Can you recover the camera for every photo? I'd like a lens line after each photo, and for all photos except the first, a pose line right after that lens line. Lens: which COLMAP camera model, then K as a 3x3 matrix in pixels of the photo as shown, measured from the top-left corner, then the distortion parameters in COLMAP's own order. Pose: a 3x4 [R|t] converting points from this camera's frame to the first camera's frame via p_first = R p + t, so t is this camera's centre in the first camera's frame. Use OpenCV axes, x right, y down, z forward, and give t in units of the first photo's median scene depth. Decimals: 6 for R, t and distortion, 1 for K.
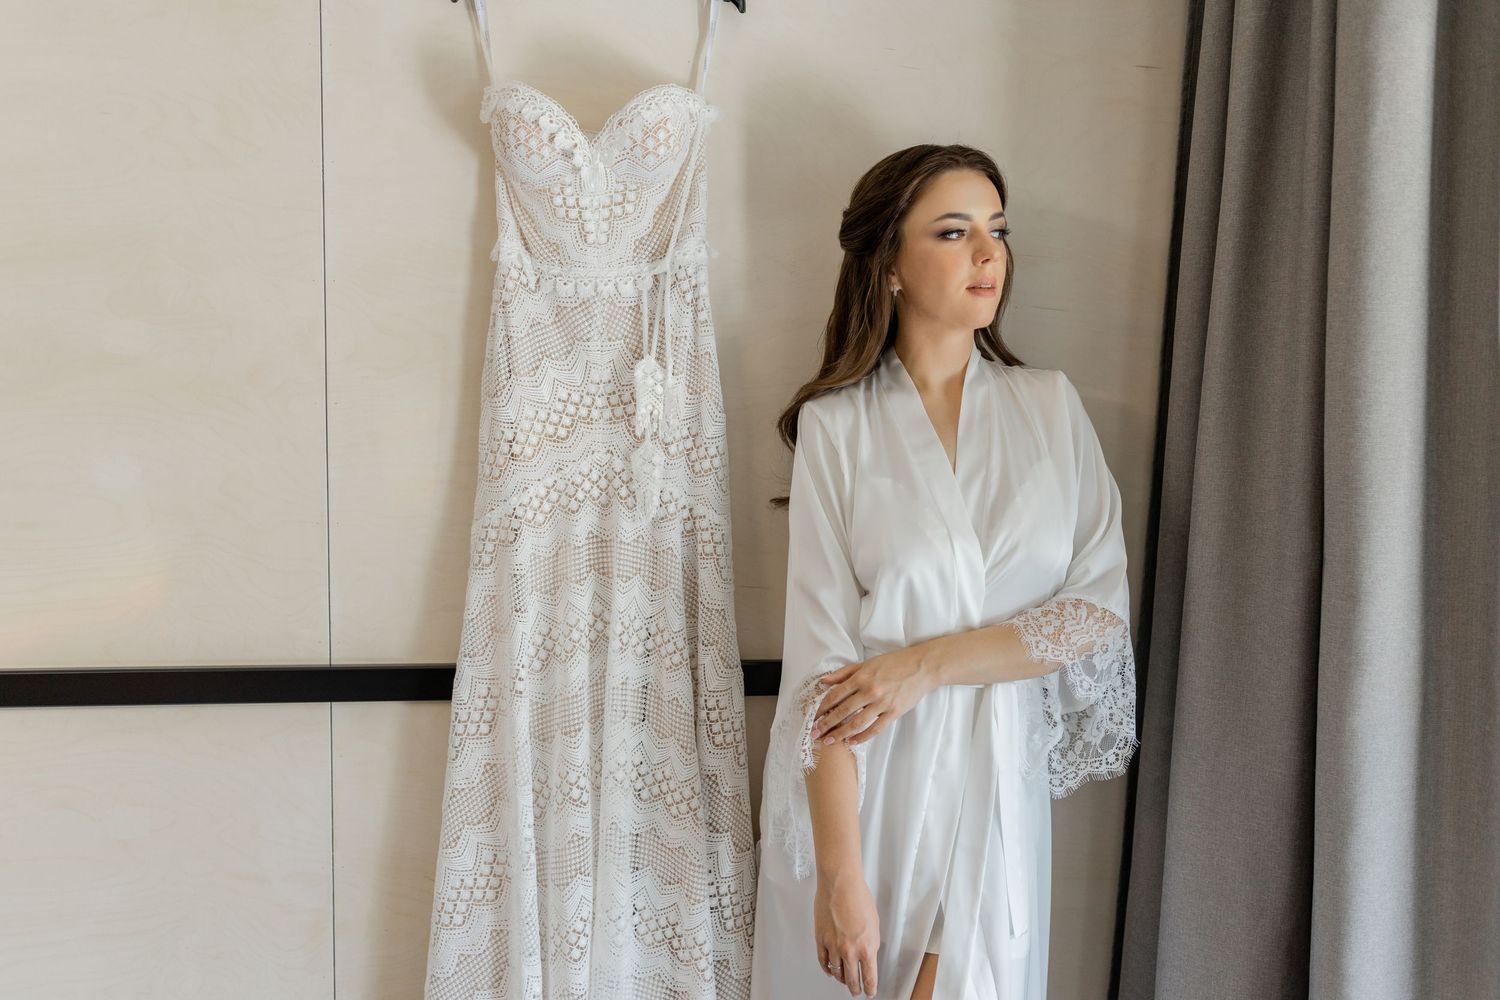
lens RADIAL K [[1031.6, 0, 746.2], [0, 1031.6, 502.7], [0, 0, 1]] dist [-0.000376, 0.001798]
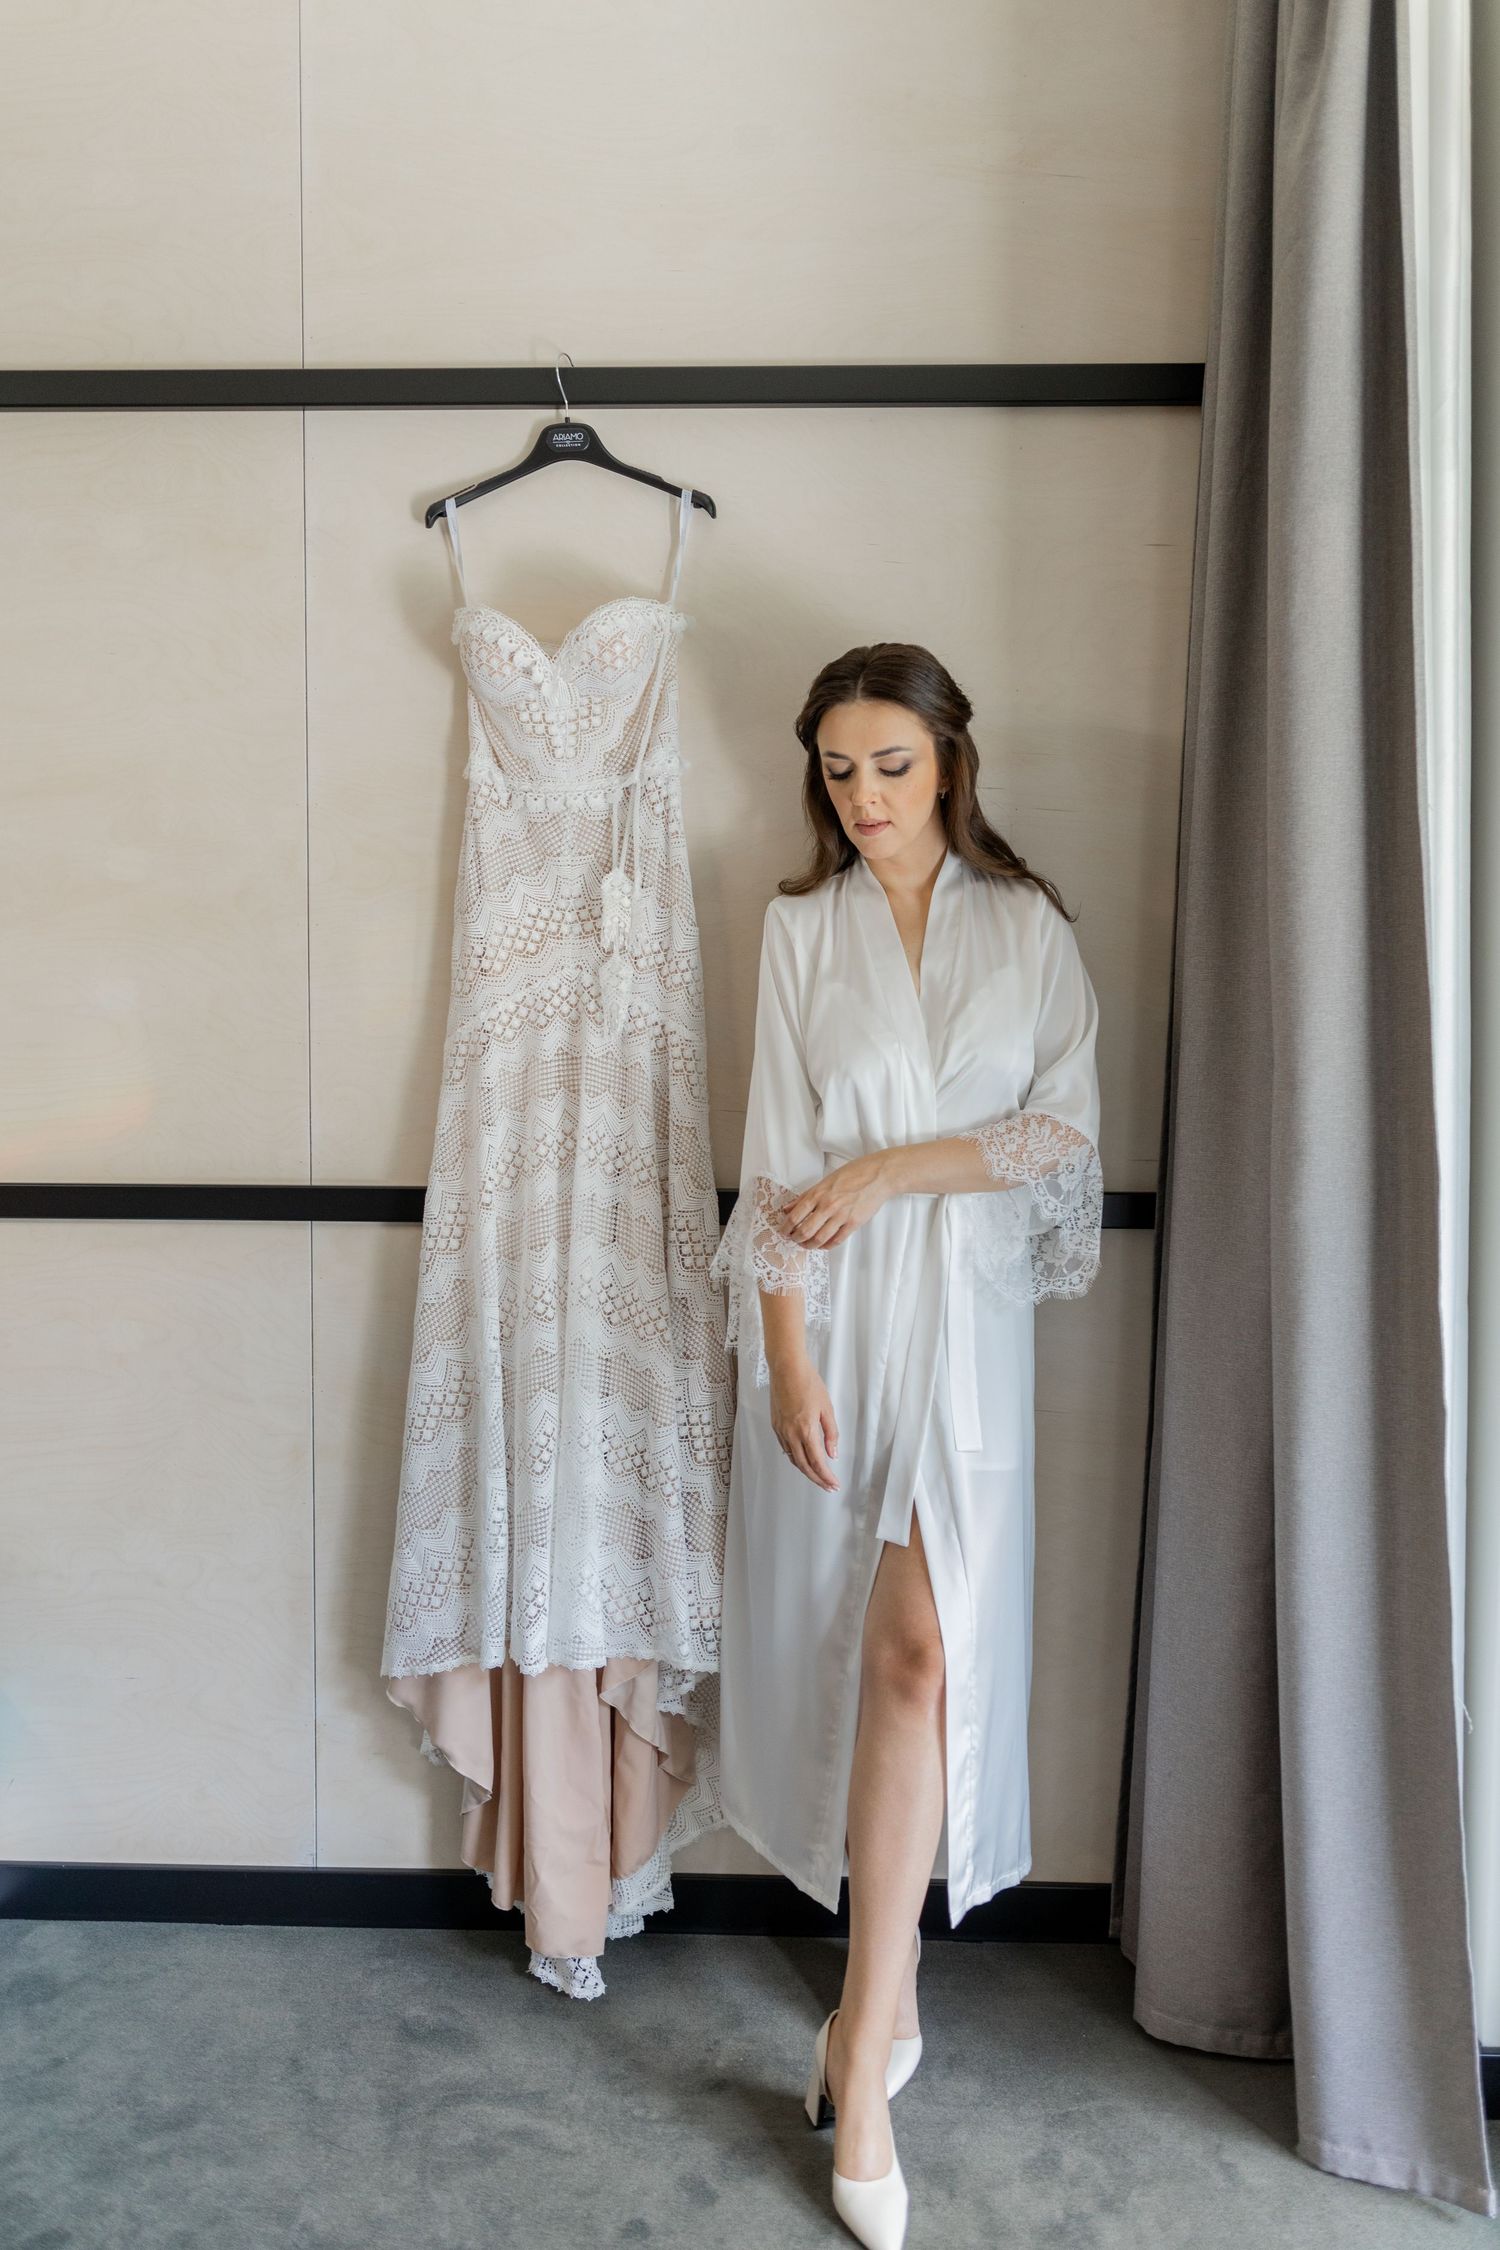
lens RADIAL K [[1547.4, 0, 743.7], [0, 1547.4, 1117.7], [0, 0, 1]] dist [-0.000376, 0.001798]
pose [[0.988124, -0.003112, -0.153629, 0.253903], [-0.000873, 0.999665, -0.025870, 0.134882], [0.153658, 0.025697, 0.987790, -0.441577]]
